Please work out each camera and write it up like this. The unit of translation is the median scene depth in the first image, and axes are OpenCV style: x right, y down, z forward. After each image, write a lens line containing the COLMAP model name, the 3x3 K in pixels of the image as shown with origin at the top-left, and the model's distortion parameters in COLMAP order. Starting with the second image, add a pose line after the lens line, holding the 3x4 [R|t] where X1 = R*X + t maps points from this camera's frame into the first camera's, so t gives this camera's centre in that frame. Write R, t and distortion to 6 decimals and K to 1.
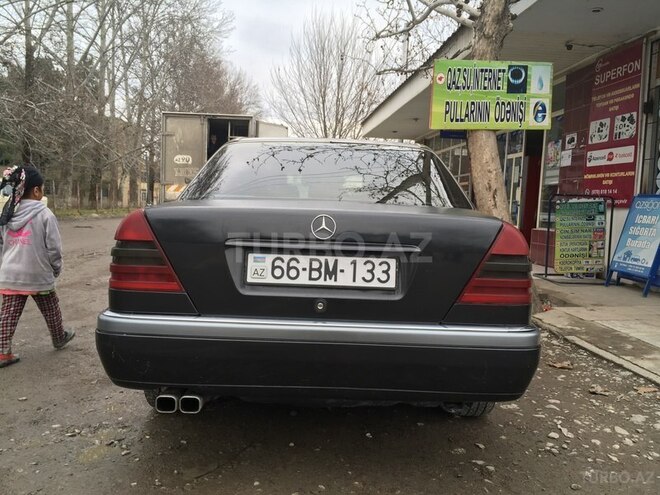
lens RADIAL K [[559.0, 0, 330.0], [0, 559.0, 247.5], [0, 0, 1]] dist [0.070117, -0.113289]
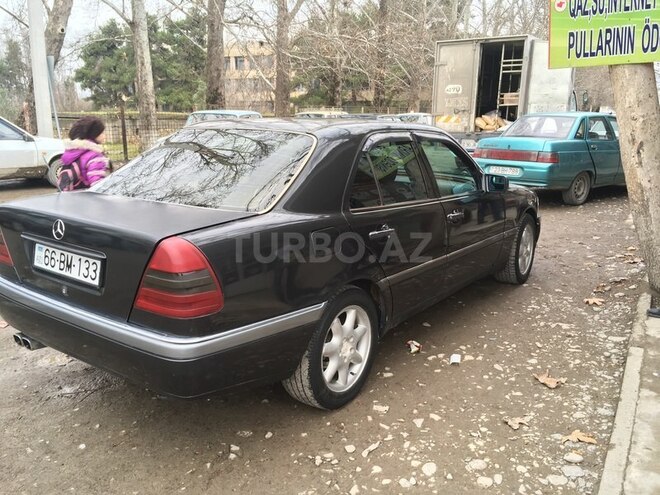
lens RADIAL K [[559.0, 0, 330.0], [0, 559.0, 247.5], [0, 0, 1]] dist [0.070117, -0.113289]
pose [[0.809981, 0.108935, -0.576250, 0.431670], [-0.024155, 0.987960, 0.152813, -0.072918], [0.585958, -0.109856, 0.802860, 0.123613]]
